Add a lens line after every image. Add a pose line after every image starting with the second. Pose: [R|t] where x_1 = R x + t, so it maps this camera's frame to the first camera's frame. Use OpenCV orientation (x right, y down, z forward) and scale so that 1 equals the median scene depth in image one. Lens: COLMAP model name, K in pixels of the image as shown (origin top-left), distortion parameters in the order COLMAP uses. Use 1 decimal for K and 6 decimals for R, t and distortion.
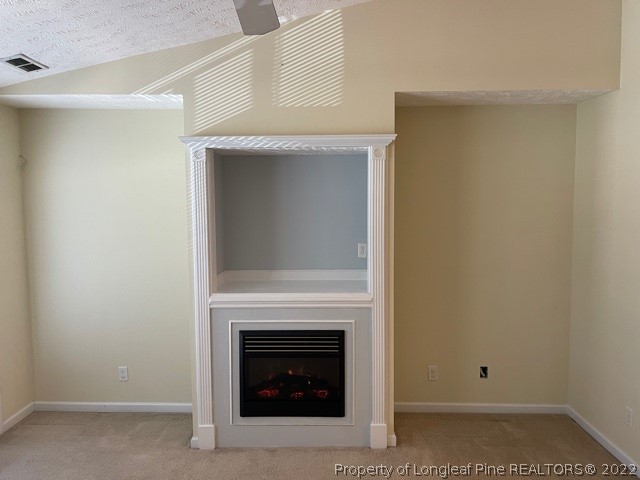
lens RADIAL K [[485.8, 0, 318.9], [0, 485.8, 237.2], [0, 0, 1]] dist [0.040215, -0.024893]
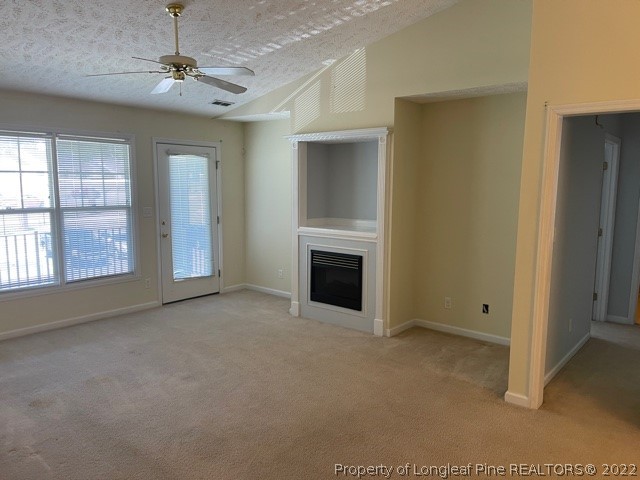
lens RADIAL K [[485.8, 0, 324.7], [0, 485.8, 245.3], [0, 0, 1]] dist [0.040215, -0.024893]
pose [[0.783828, 0.091423, -0.614211, 0.908172], [-0.057881, 0.995553, 0.074320, 0.049100], [0.618275, -0.022703, 0.785634, -0.294095]]
